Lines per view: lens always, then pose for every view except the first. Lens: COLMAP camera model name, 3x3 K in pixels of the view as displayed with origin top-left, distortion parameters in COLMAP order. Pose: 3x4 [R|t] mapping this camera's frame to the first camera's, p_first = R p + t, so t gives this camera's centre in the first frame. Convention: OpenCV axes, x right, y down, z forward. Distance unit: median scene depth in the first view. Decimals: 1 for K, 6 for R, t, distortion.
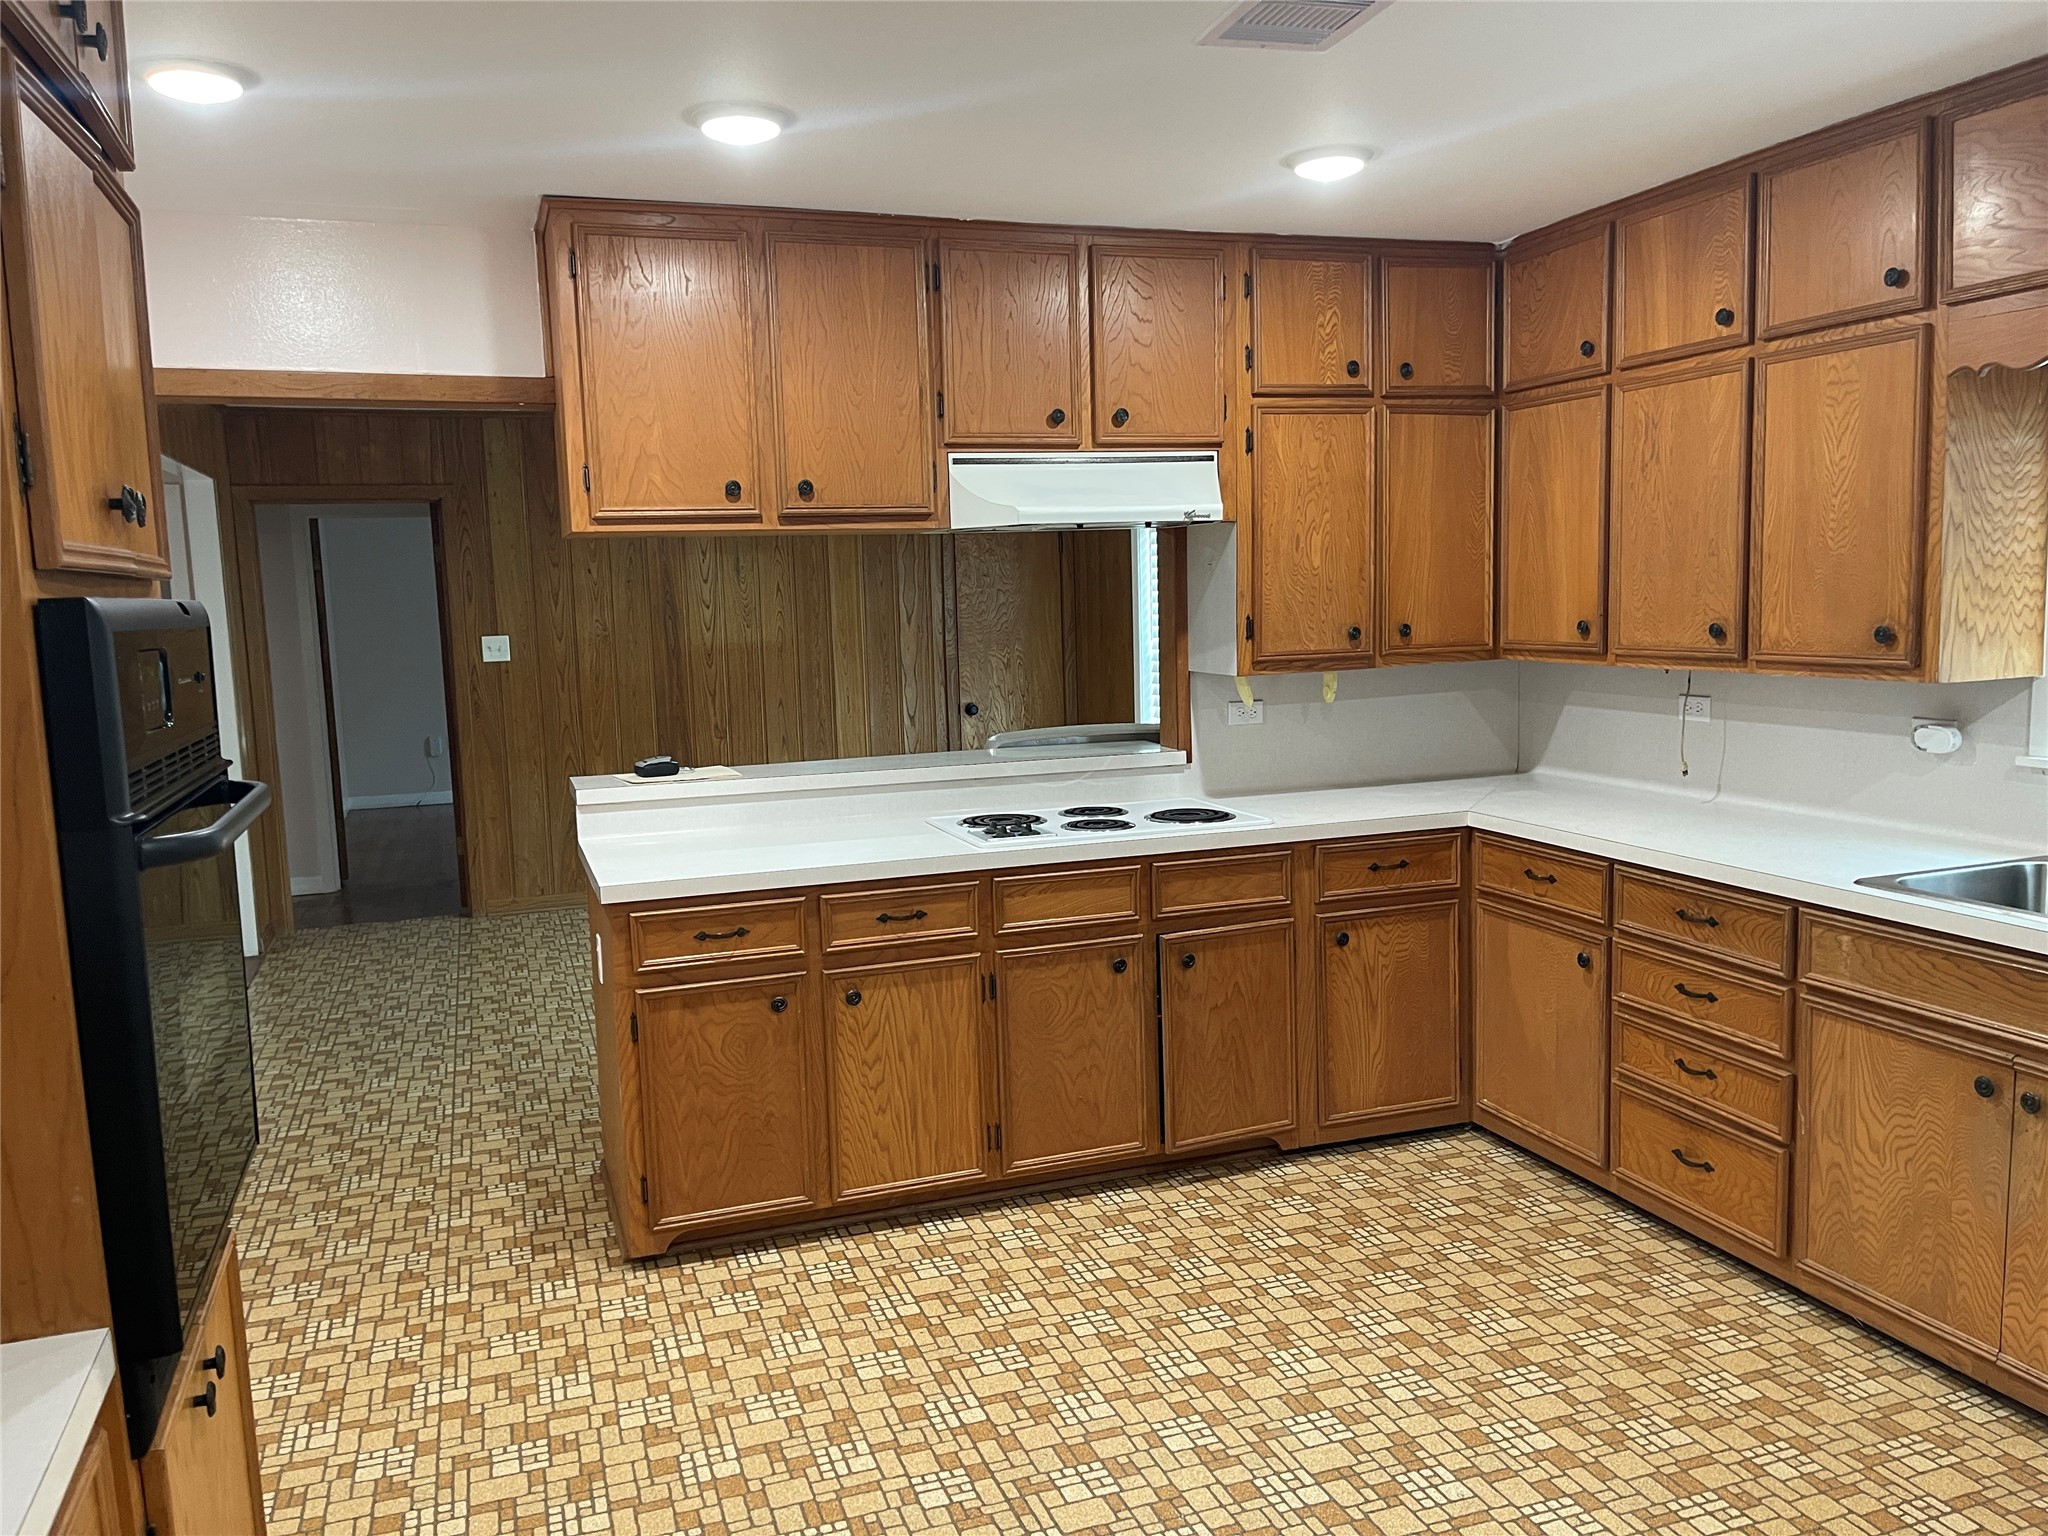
lens RADIAL K [[1536.3, 0, 1024.0], [0, 1536.3, 768.0], [0, 0, 1]] dist [0.000534, -0.002670]
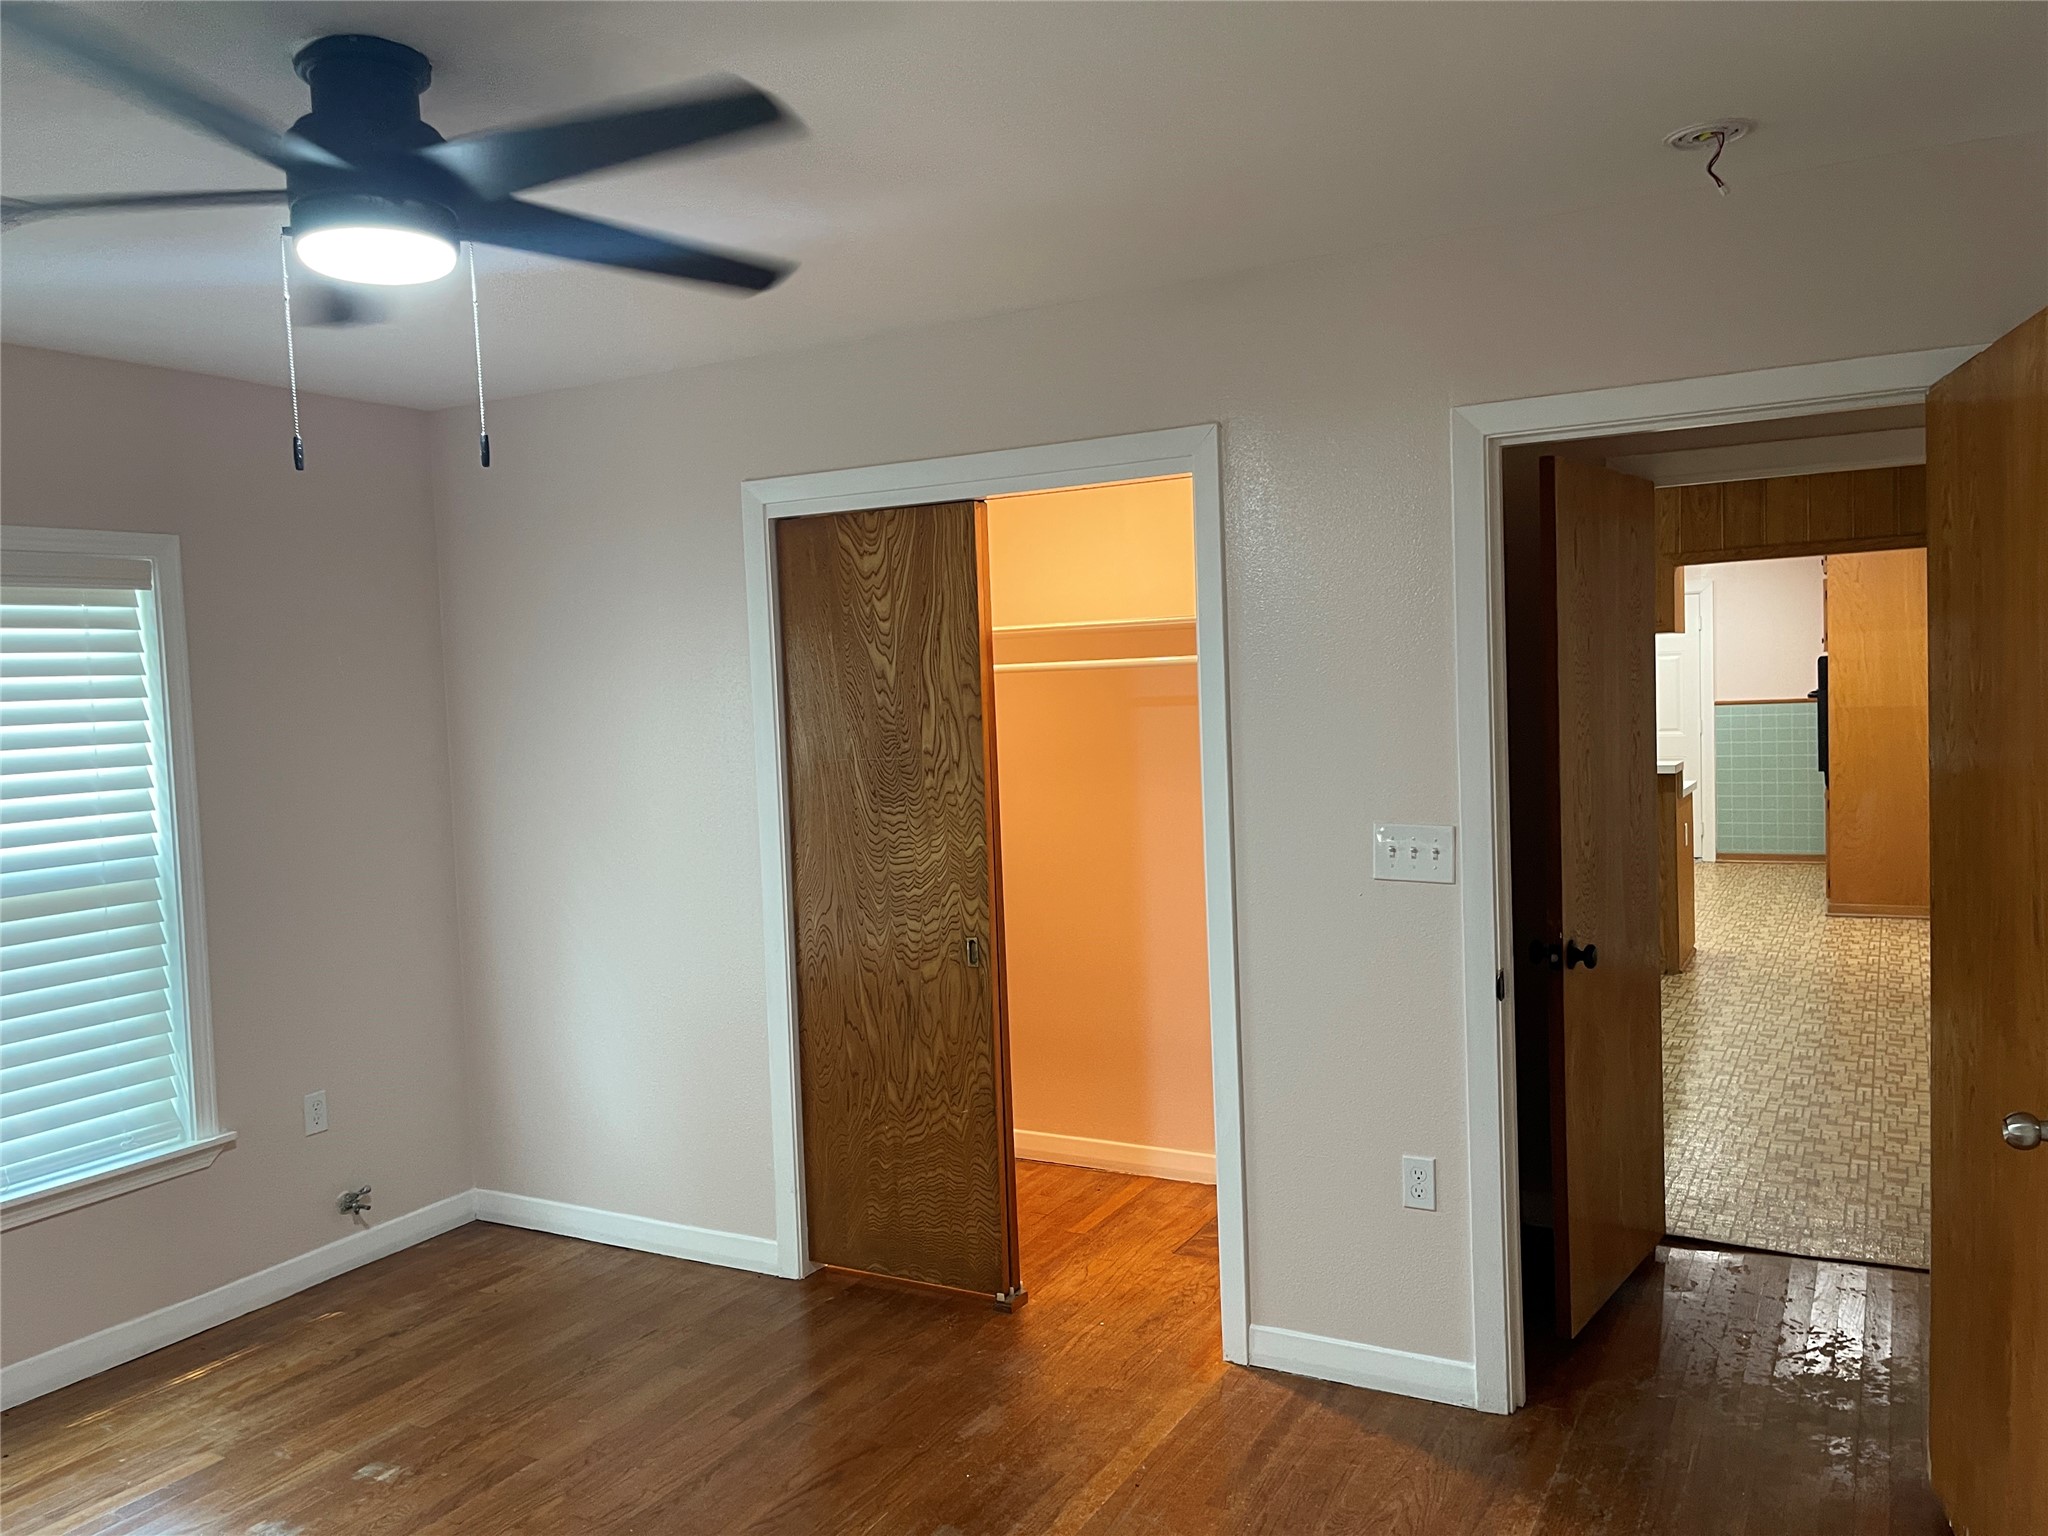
lens RADIAL K [[1536.3, 0, 1024.0], [0, 1536.3, 768.0], [0, 0, 1]] dist [0.000534, -0.002670]
pose [[-0.651626, -0.136565, 0.746145, -0.731773], [0.010648, 0.981916, 0.189017, -0.230282], [-0.758465, 0.131113, -0.638388, 2.044350]]
